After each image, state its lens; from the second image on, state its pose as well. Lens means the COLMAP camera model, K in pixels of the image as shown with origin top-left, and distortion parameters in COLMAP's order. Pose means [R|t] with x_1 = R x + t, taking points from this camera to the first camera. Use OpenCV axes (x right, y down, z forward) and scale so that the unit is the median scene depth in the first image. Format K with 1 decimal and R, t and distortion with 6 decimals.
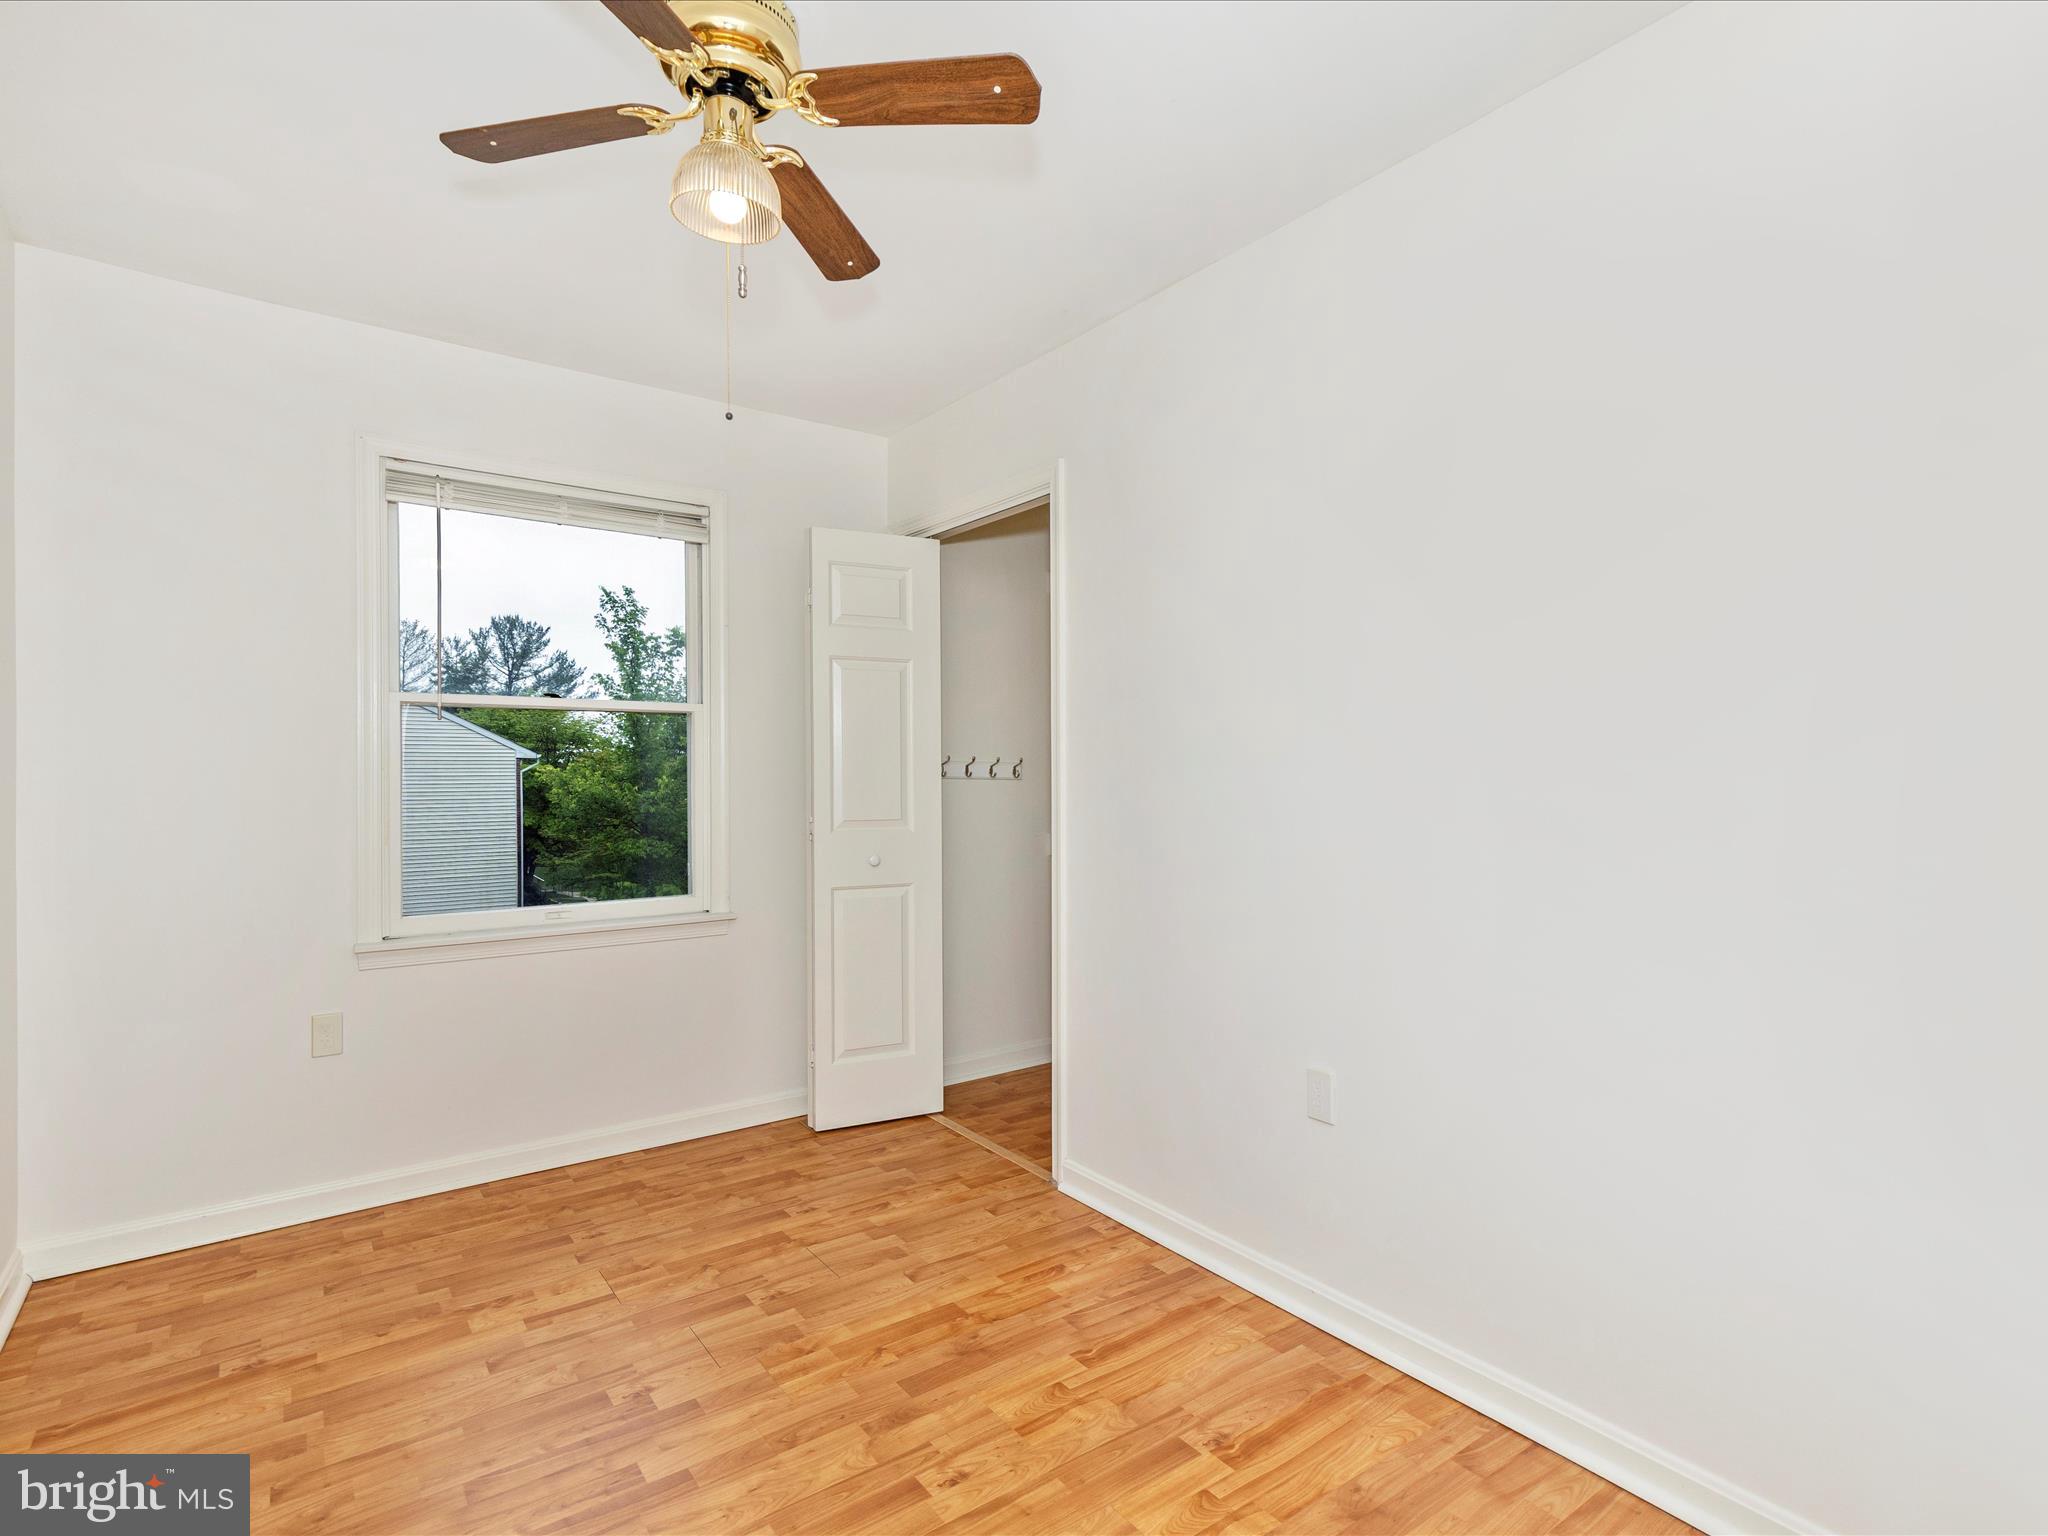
lens RADIAL K [[1031.3, 0, 1026.5], [0, 1031.3, 766.6], [0, 0, 1]] dist [0.009429, -0.000190]
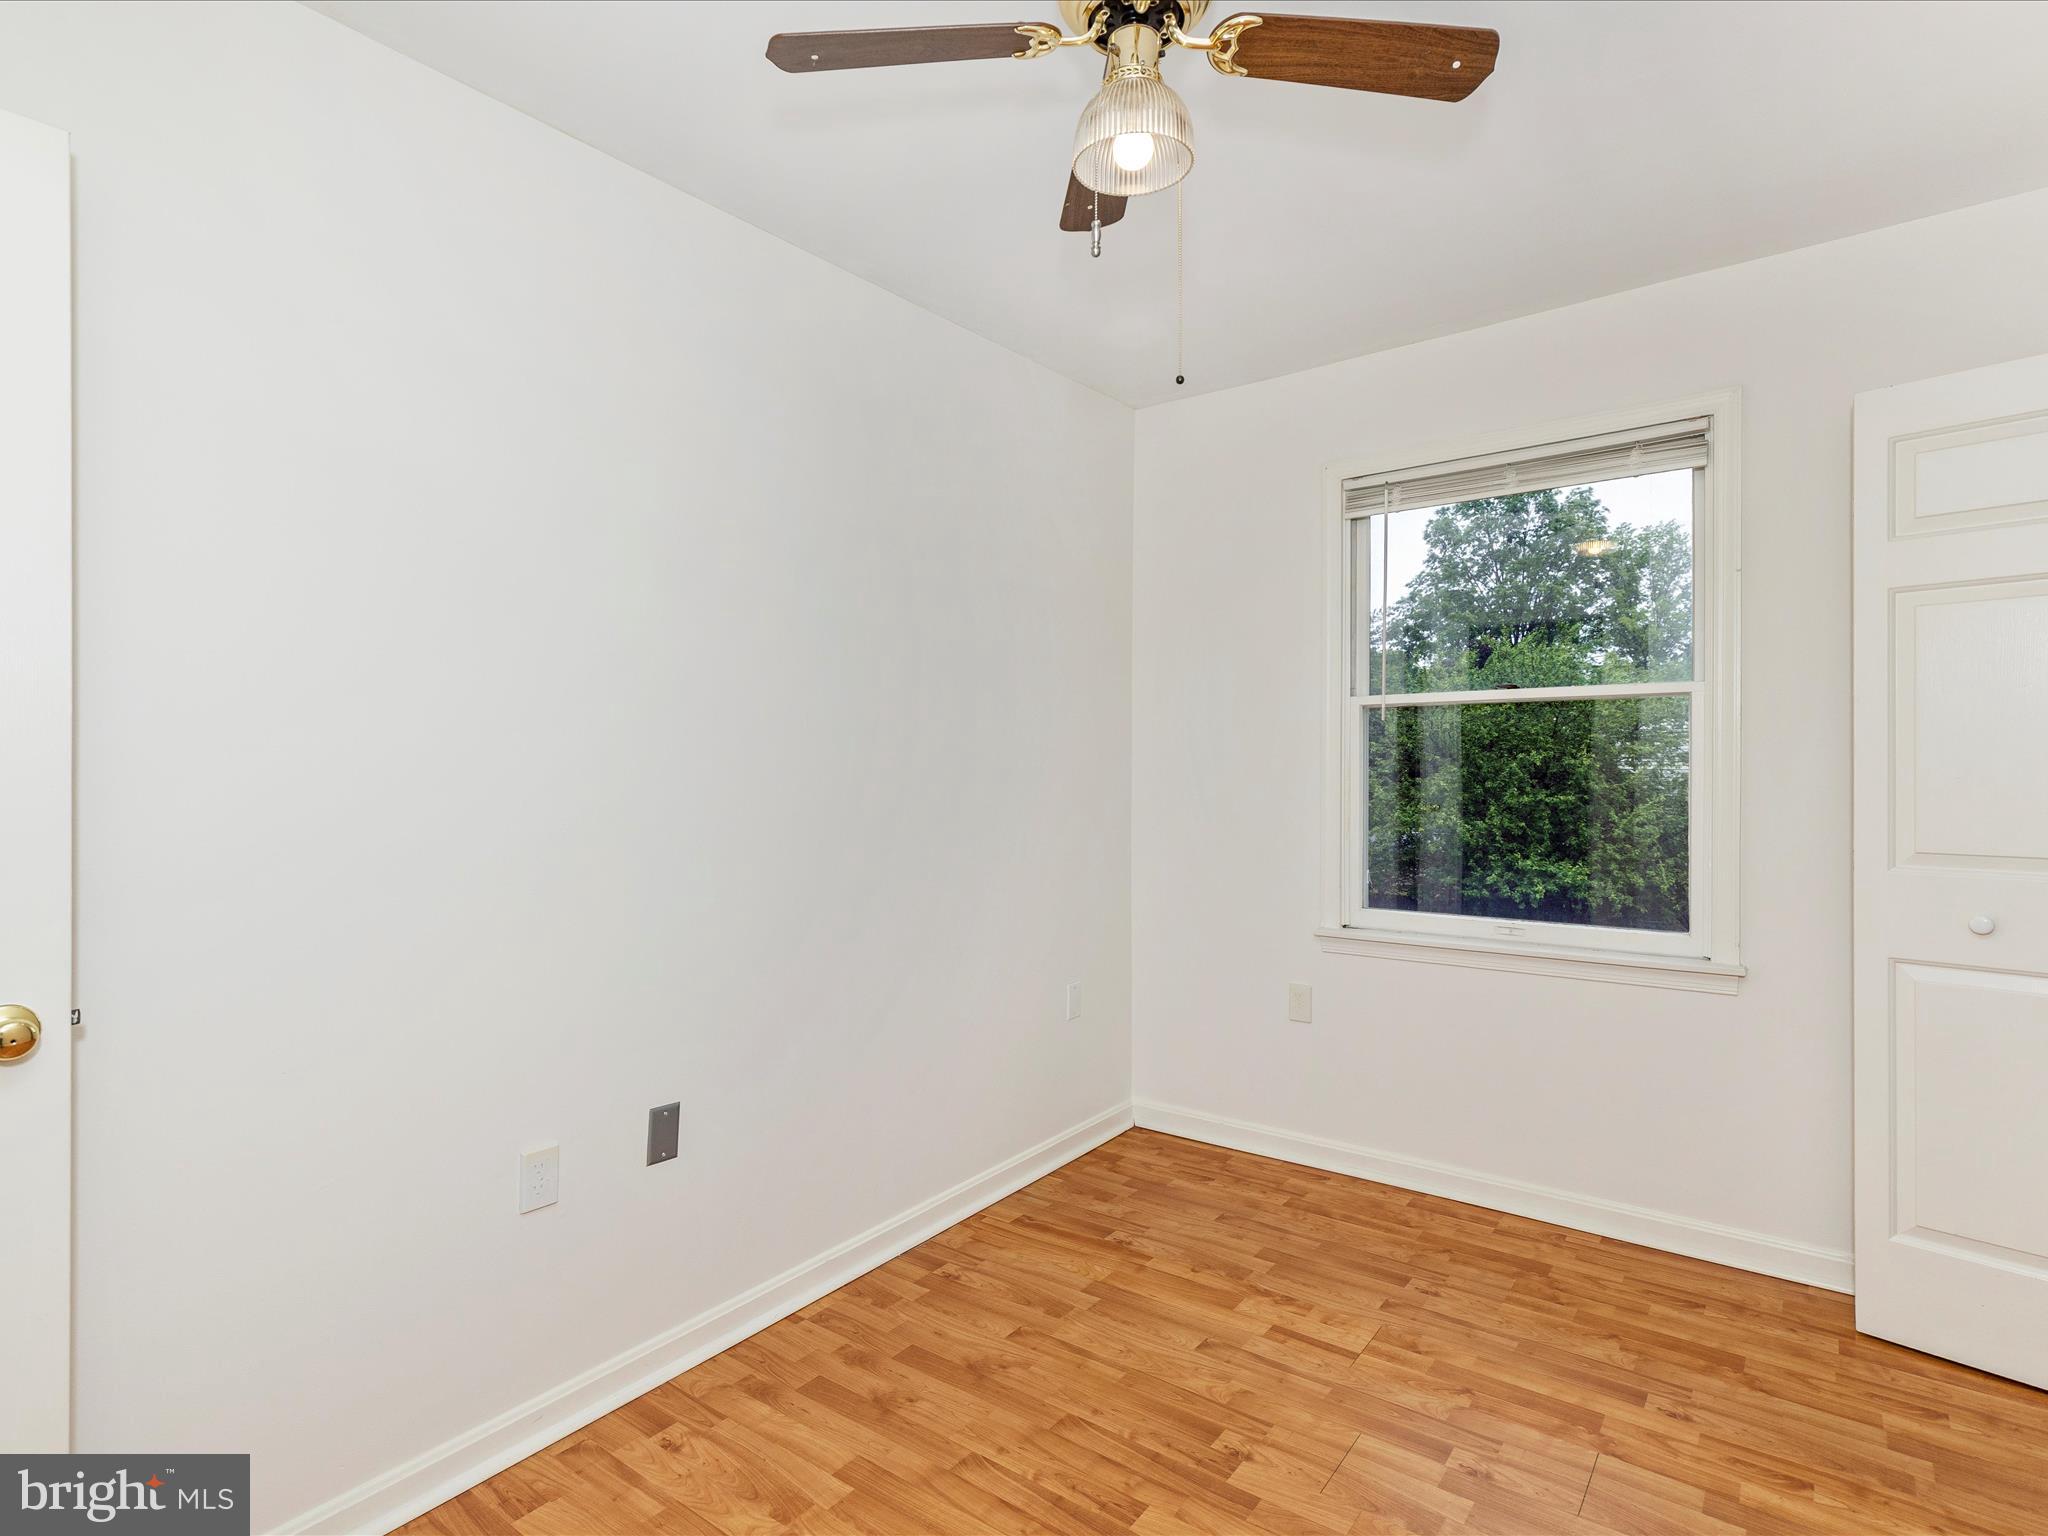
lens RADIAL K [[1031.3, 0, 1046.3], [0, 1031.3, 757.5], [0, 0, 1]] dist [0.009429, -0.000190]
pose [[0.302654, -0.005247, -0.953086, 0.346028], [0.012093, 0.999925, -0.001664, -0.013181], [0.953024, -0.011022, 0.302694, 0.424273]]
